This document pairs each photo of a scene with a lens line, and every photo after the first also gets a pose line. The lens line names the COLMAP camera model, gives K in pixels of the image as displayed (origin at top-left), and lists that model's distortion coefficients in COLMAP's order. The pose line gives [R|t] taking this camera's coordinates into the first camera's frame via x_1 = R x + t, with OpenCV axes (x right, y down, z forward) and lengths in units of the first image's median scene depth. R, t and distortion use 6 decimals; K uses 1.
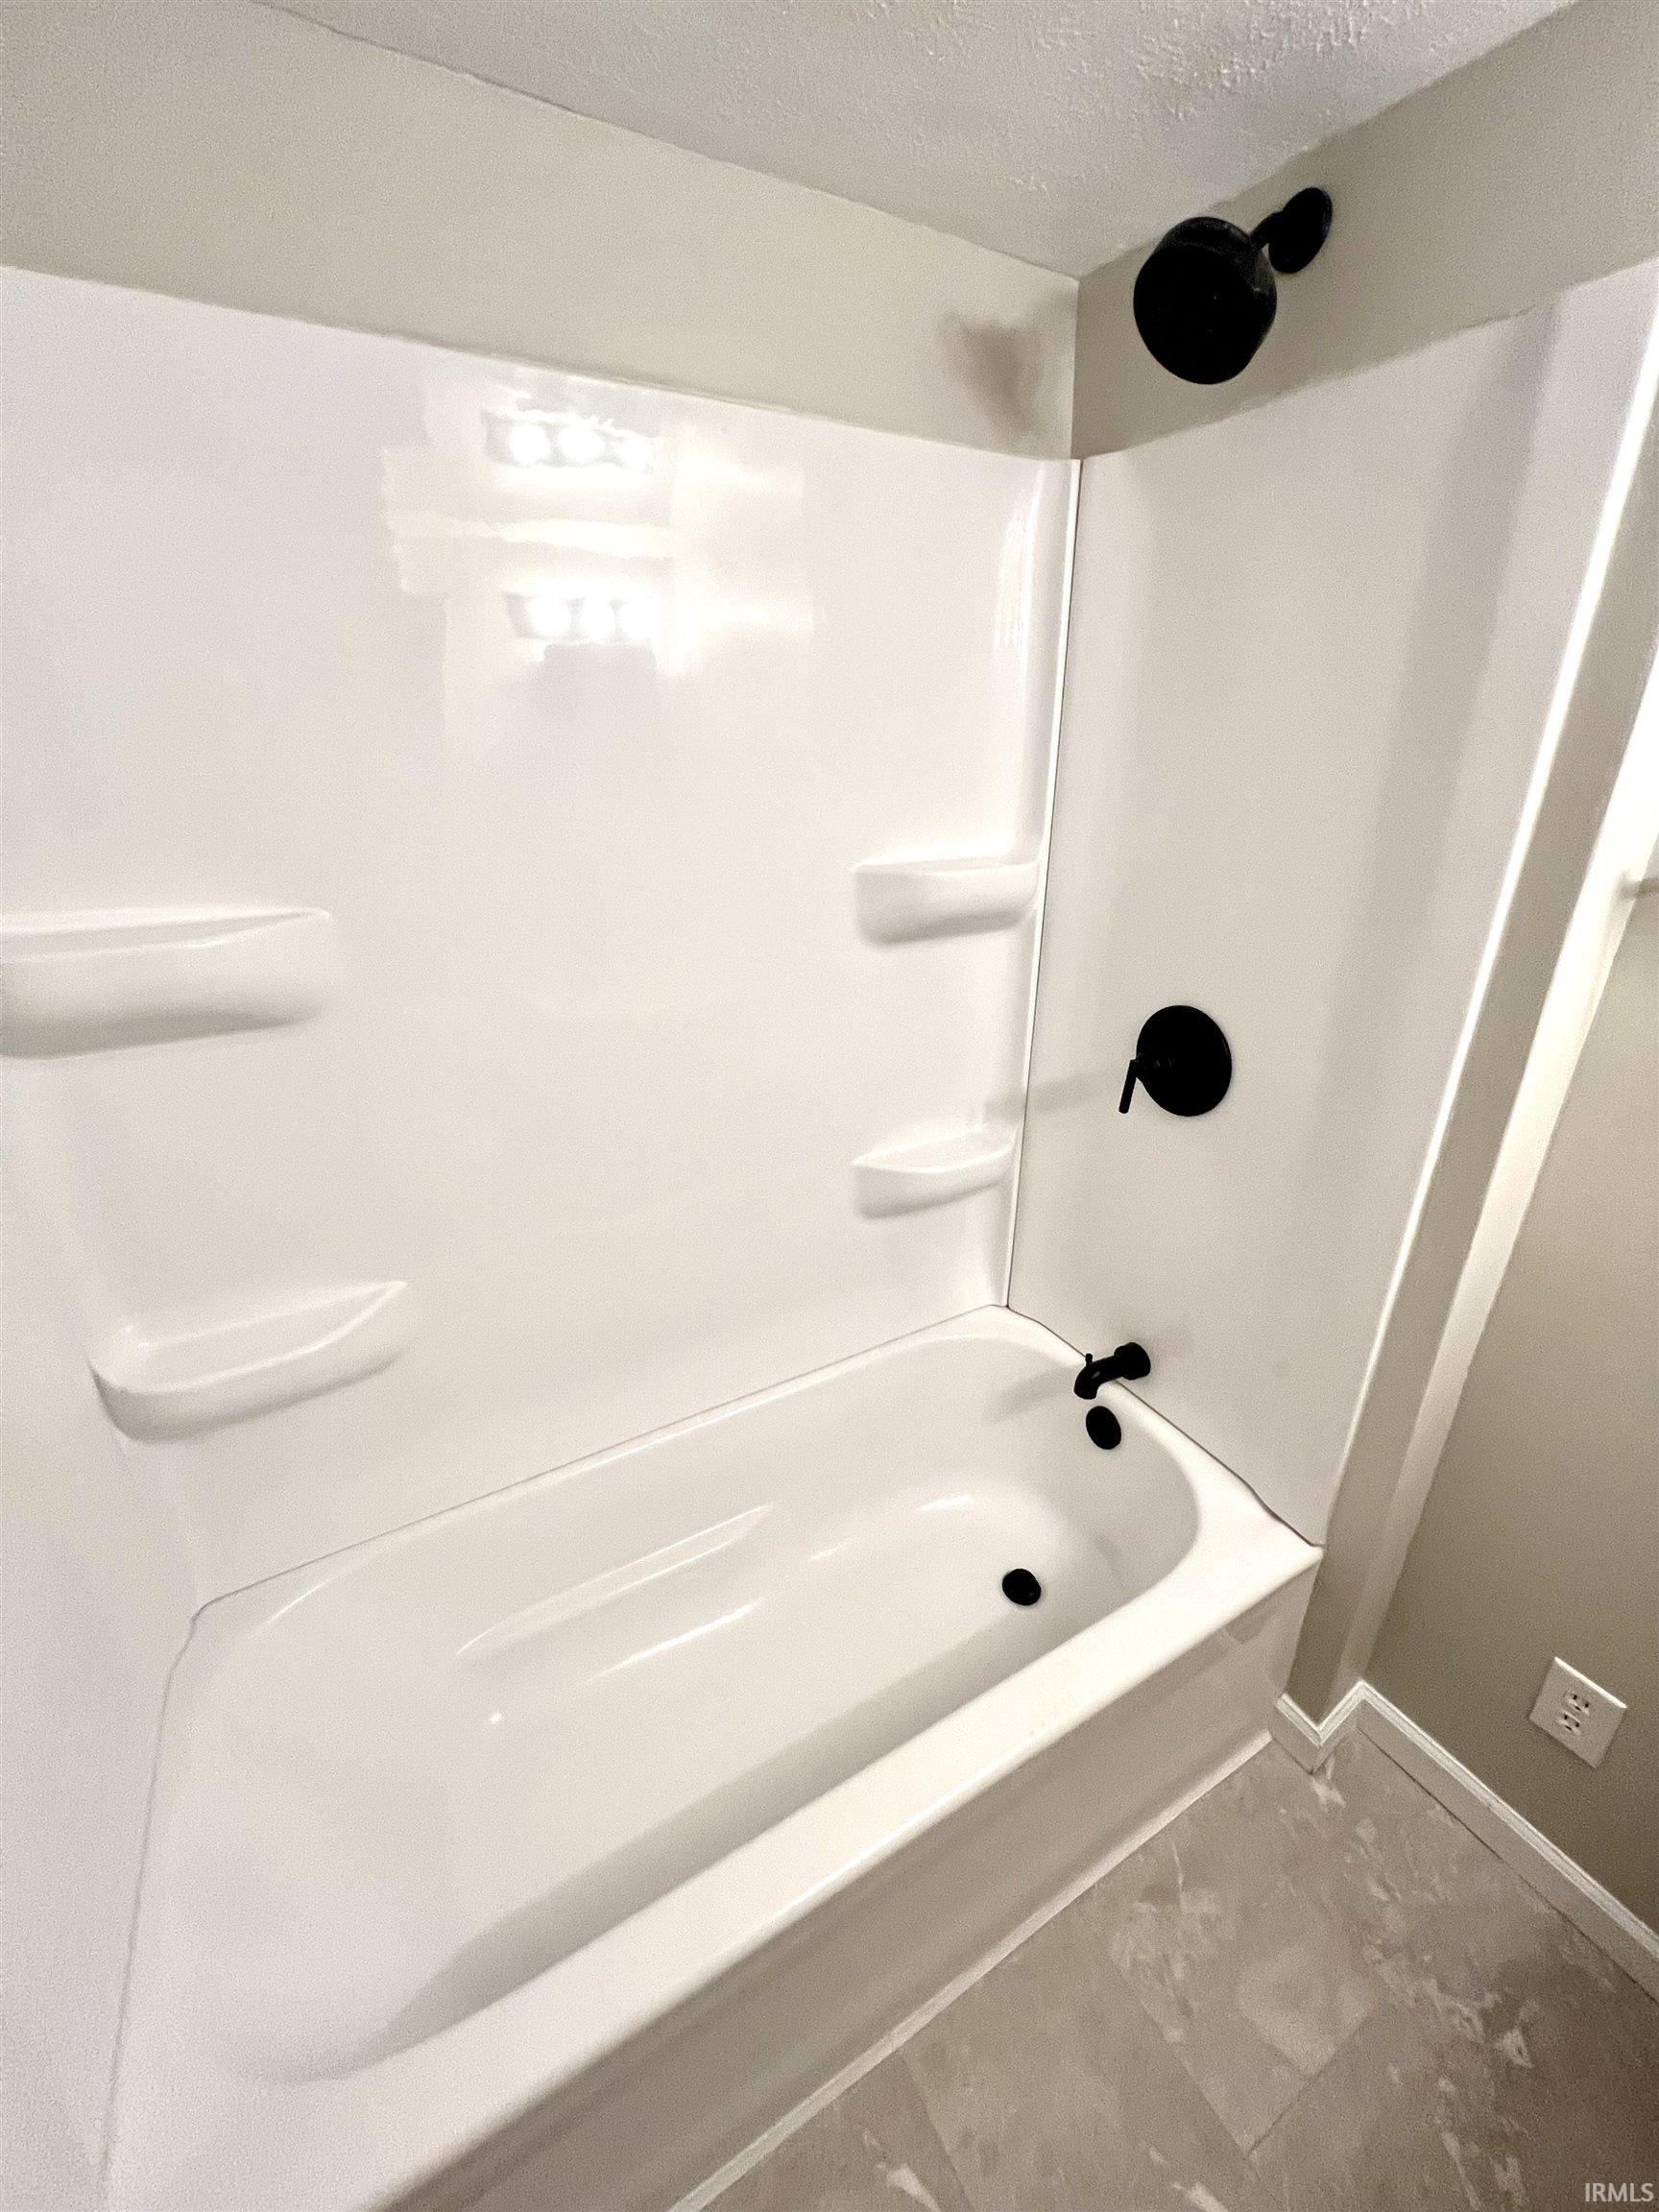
lens RADIAL K [[877.2, 0, 832.0], [0, 877.2, 1106.1], [0, 0, 1]] dist [0.000944, -0.000568]
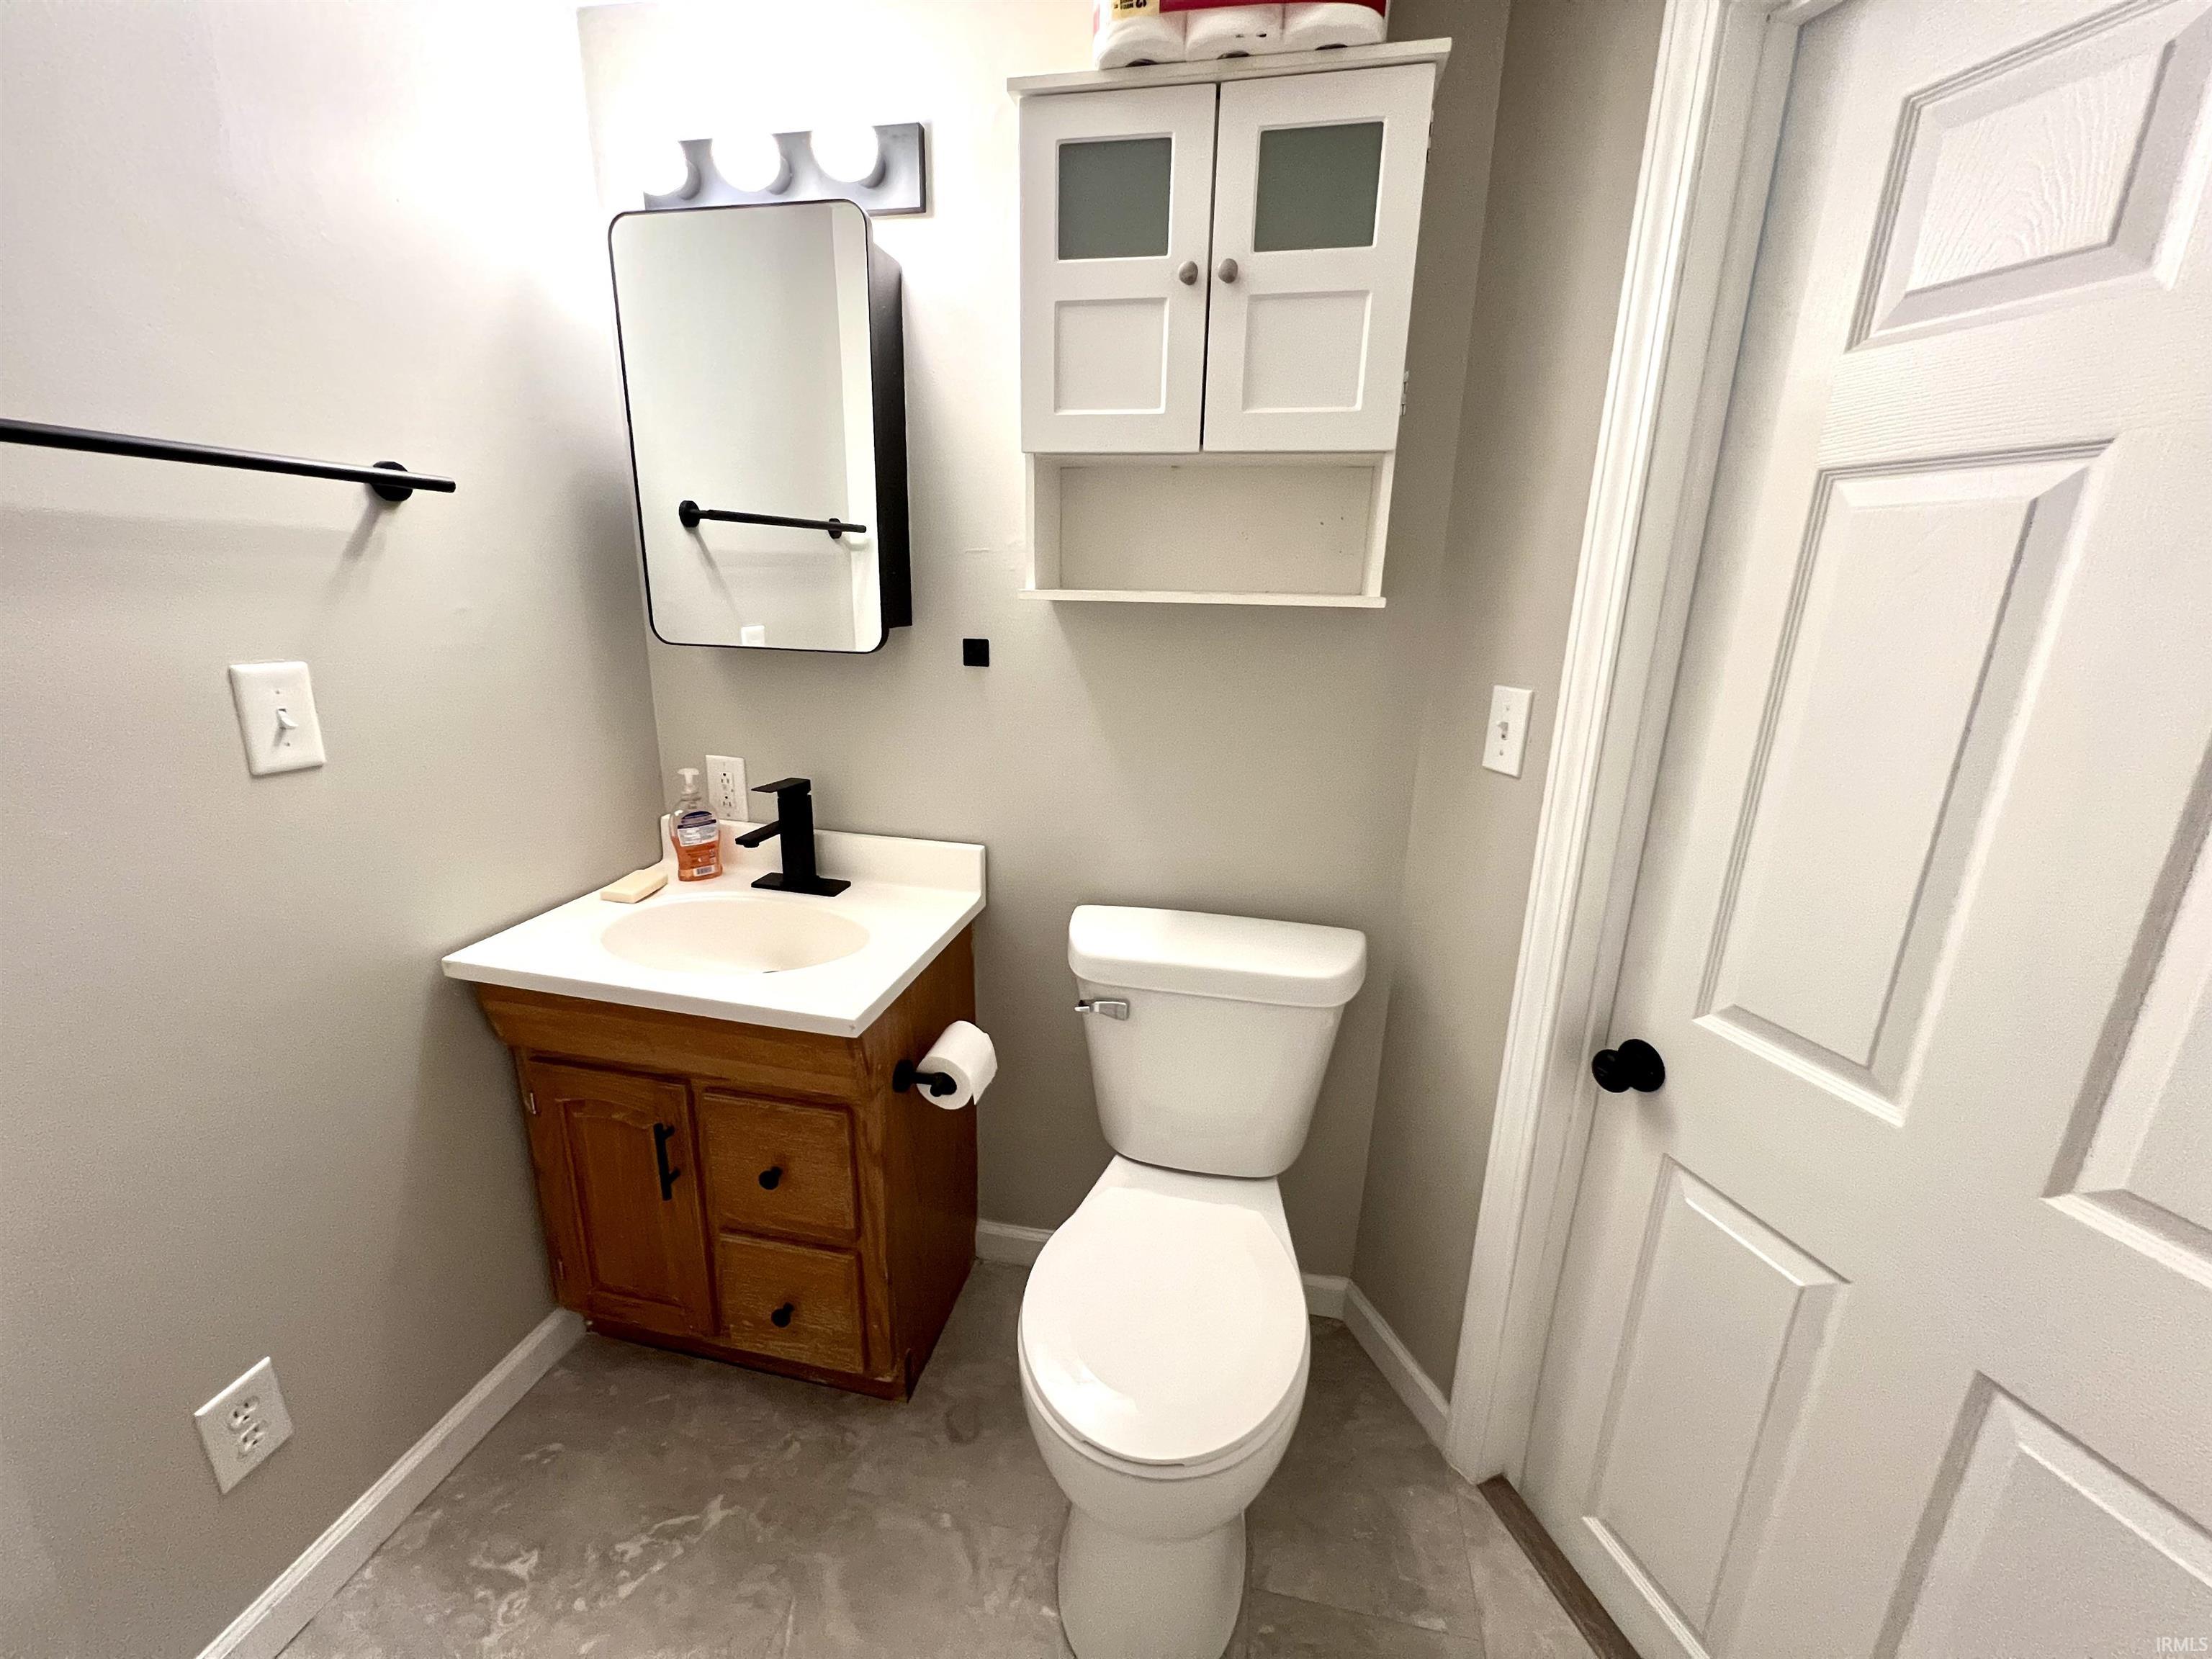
lens RADIAL K [[877.2, 0, 1104.9], [0, 877.2, 824.9], [0, 0, 1]] dist [0.000944, -0.000568]
pose [[-0.752576, -0.193162, 0.629537, -0.265206], [0.226934, 0.821369, 0.523310, -0.082889], [-0.618166, 0.536694, -0.574308, 0.674154]]
